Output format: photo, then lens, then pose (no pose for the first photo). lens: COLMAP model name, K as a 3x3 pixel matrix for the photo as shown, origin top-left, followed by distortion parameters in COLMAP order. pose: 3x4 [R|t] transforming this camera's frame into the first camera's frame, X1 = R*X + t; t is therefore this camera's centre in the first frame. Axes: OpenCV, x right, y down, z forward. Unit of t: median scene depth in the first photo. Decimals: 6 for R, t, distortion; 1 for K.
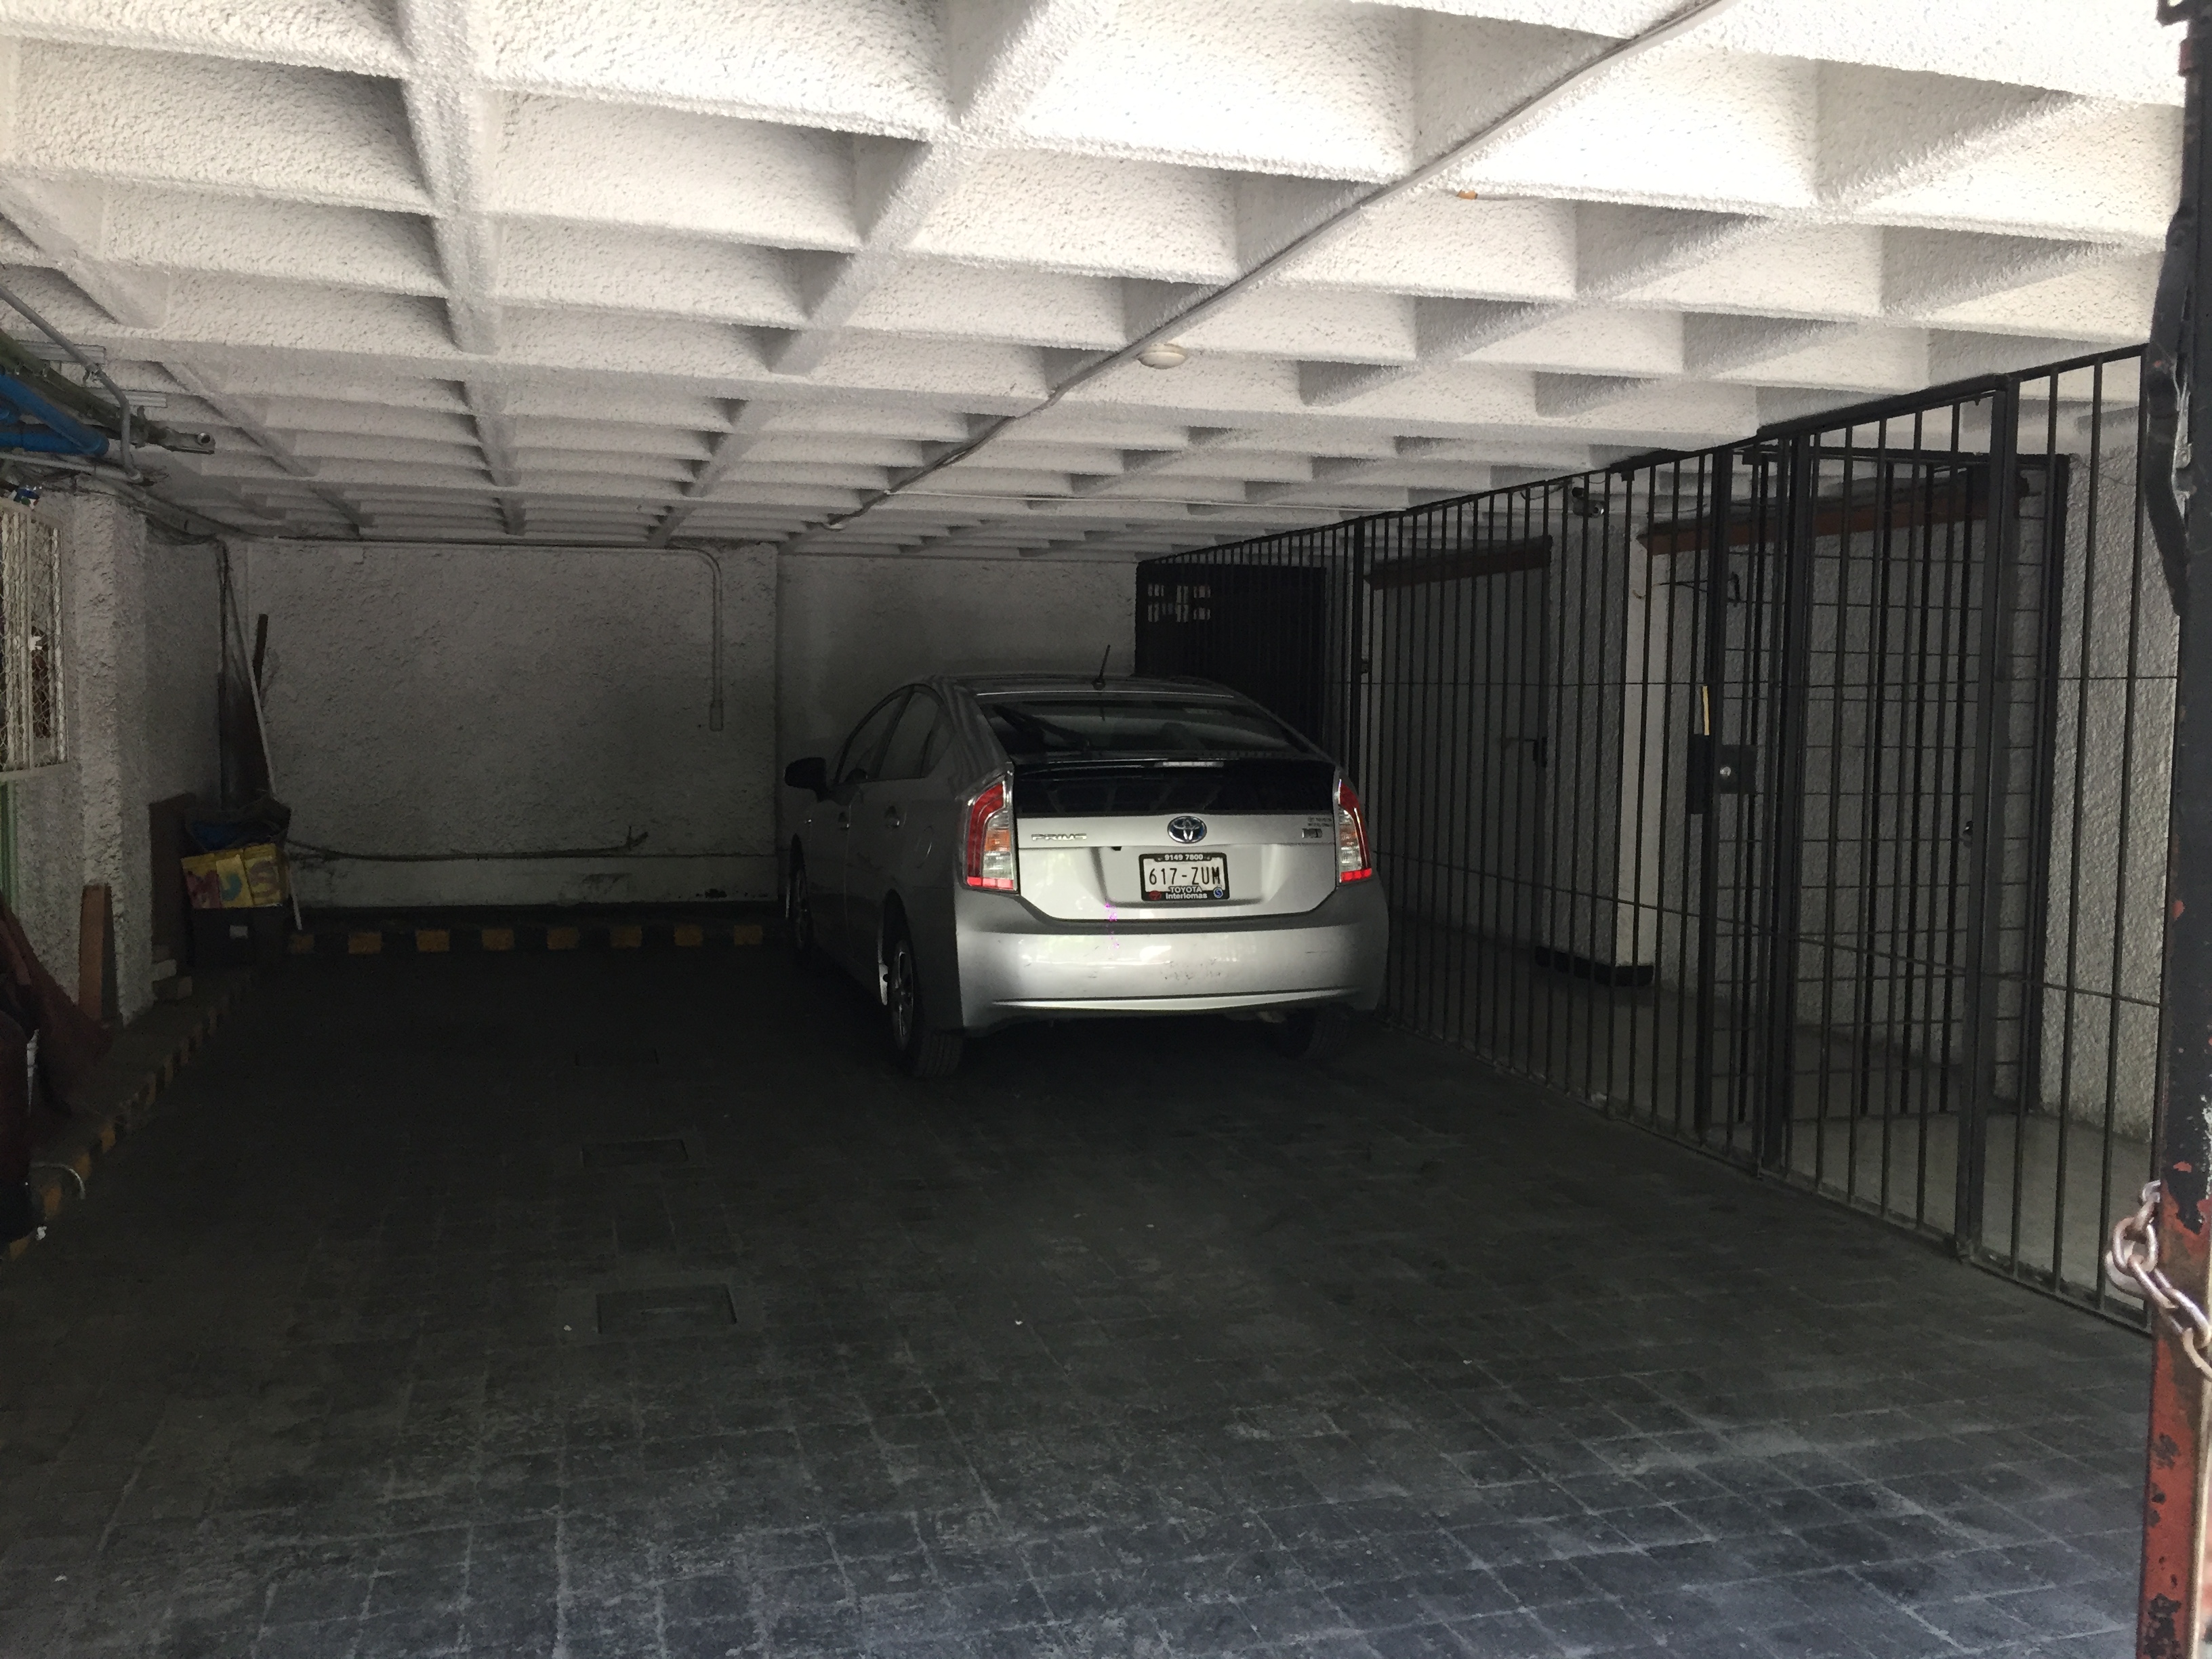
lens RADIAL K [[1921.5, 0, 1109.6], [0, 1921.5, 817.8], [0, 0, 1]] dist [0.030759, -0.052357]
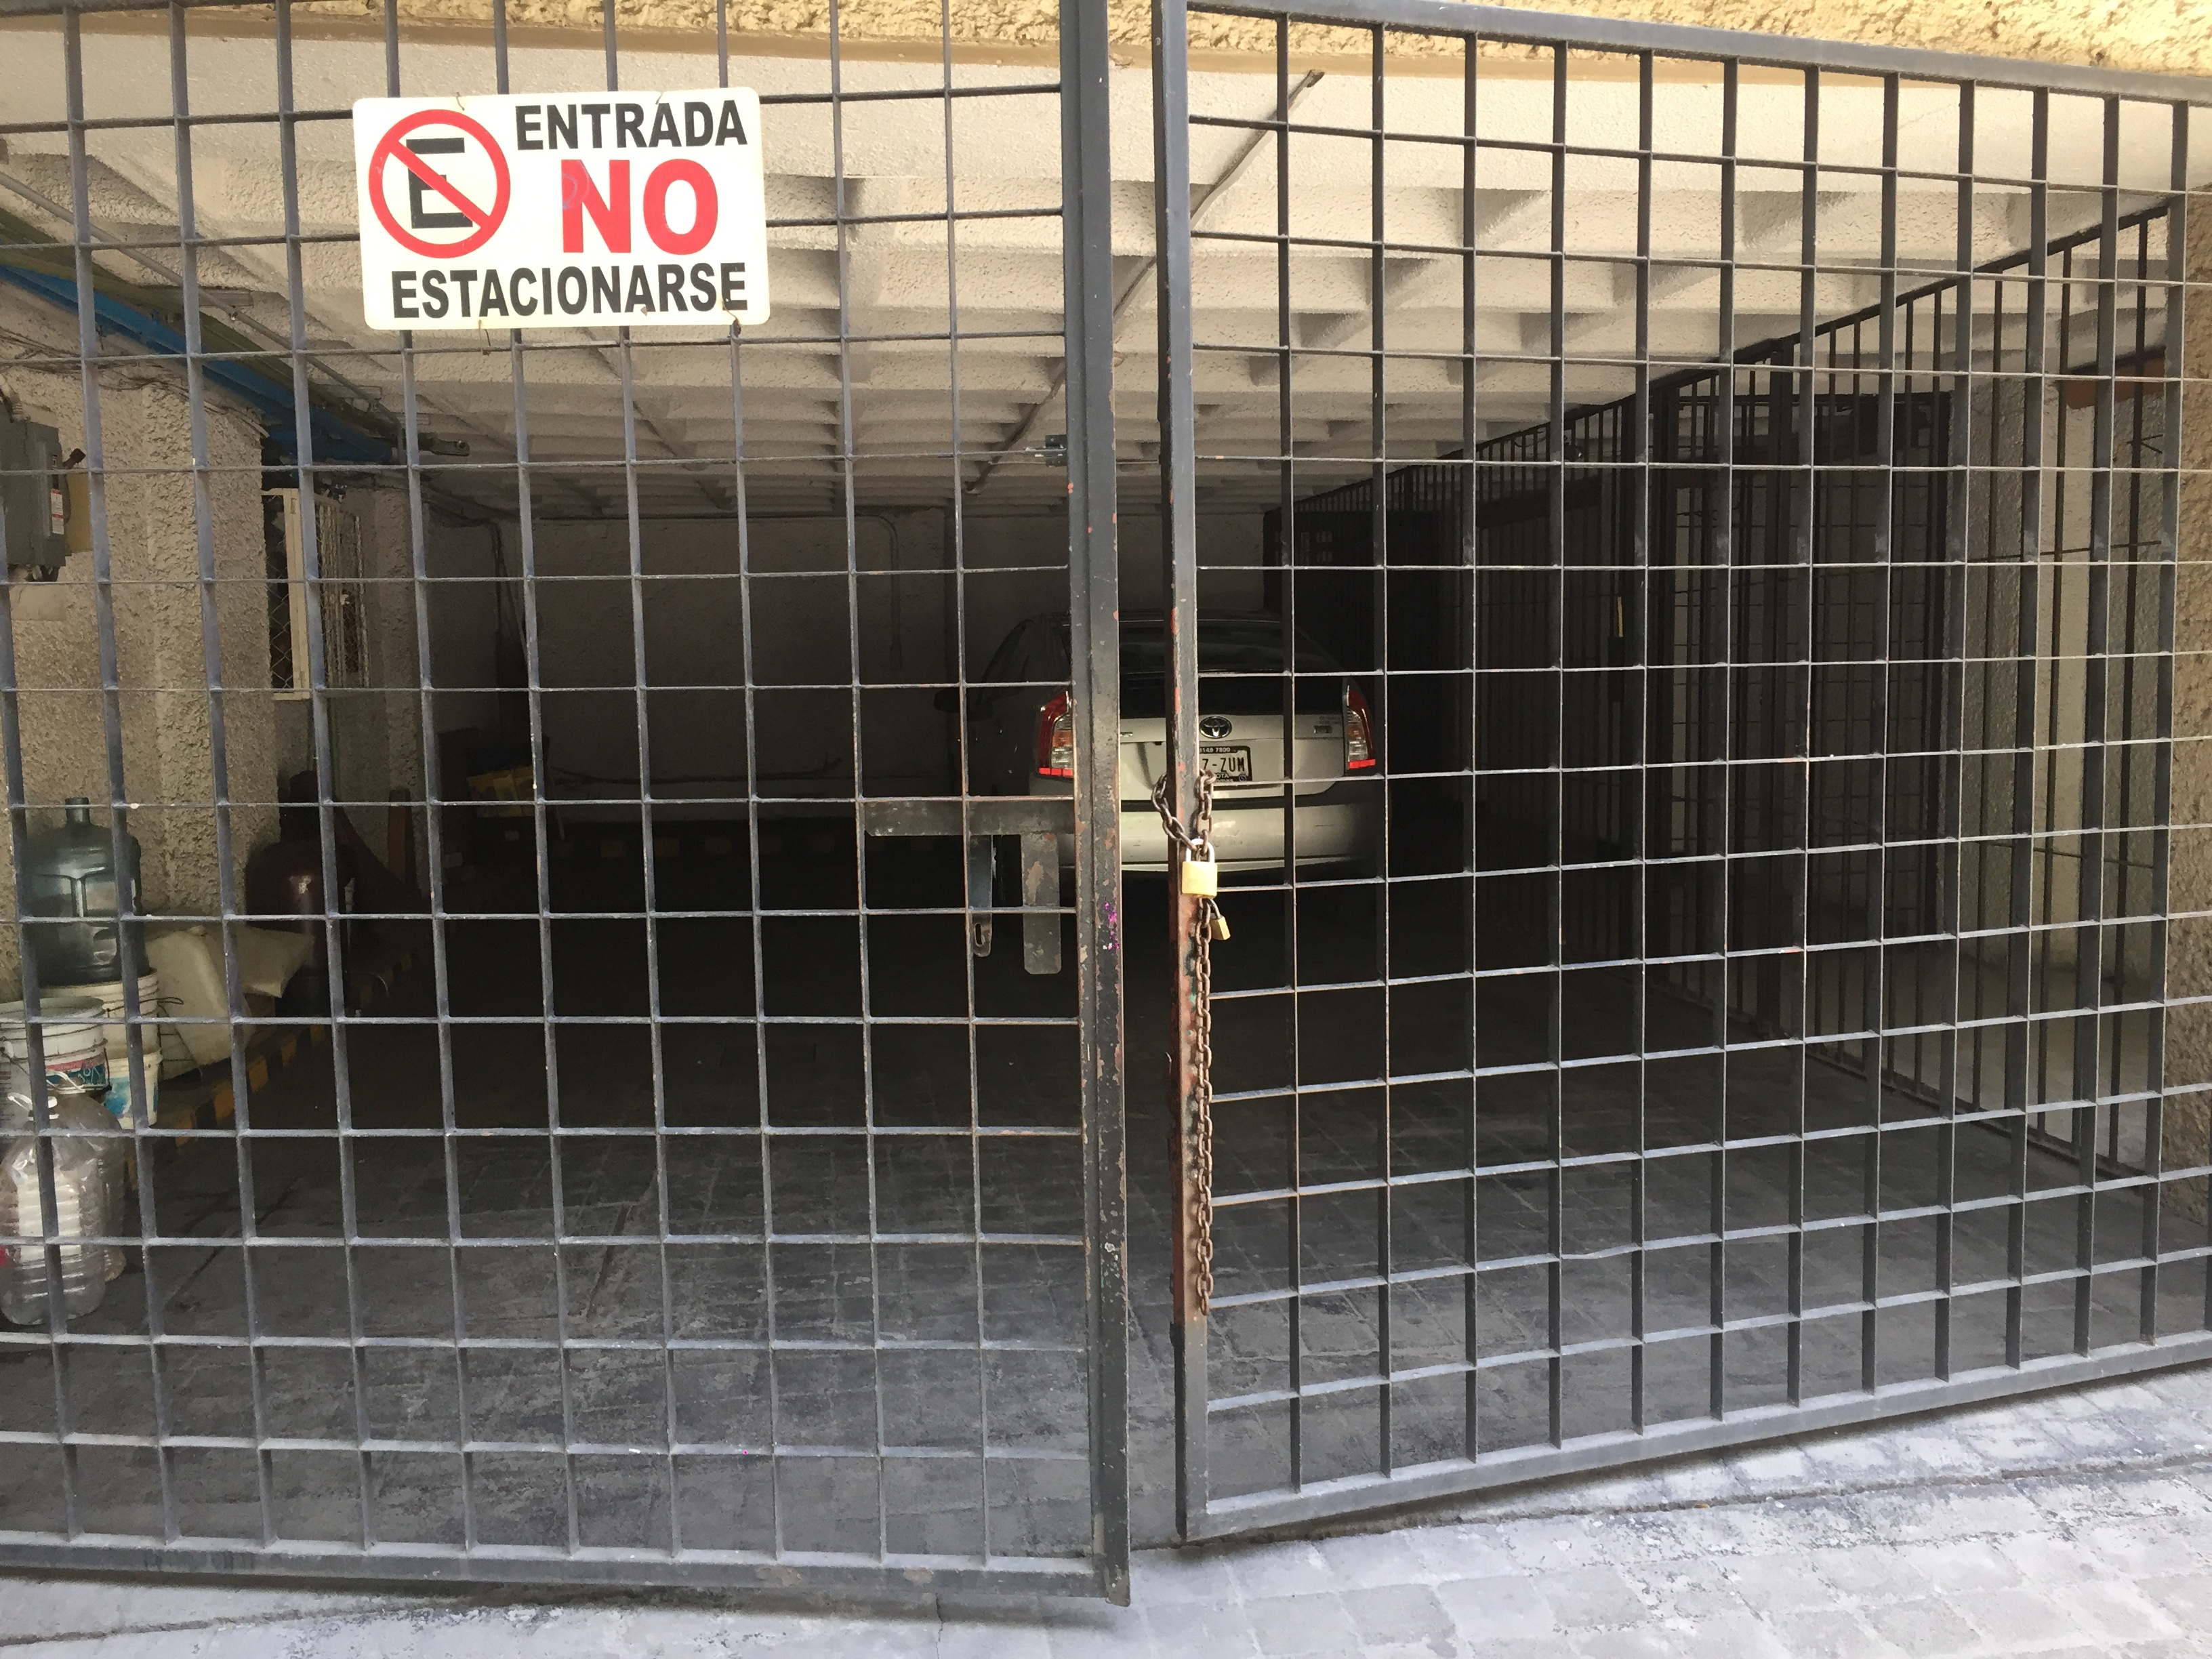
lens RADIAL K [[1921.5, 0, 1109.3], [0, 1921.5, 842.4], [0, 0, 1]] dist [0.030759, -0.052357]
pose [[0.989699, -0.012576, -0.142609, 0.151546], [0.017481, 0.999296, 0.033196, 0.038803], [0.142092, -0.035347, 0.989222, -0.247515]]
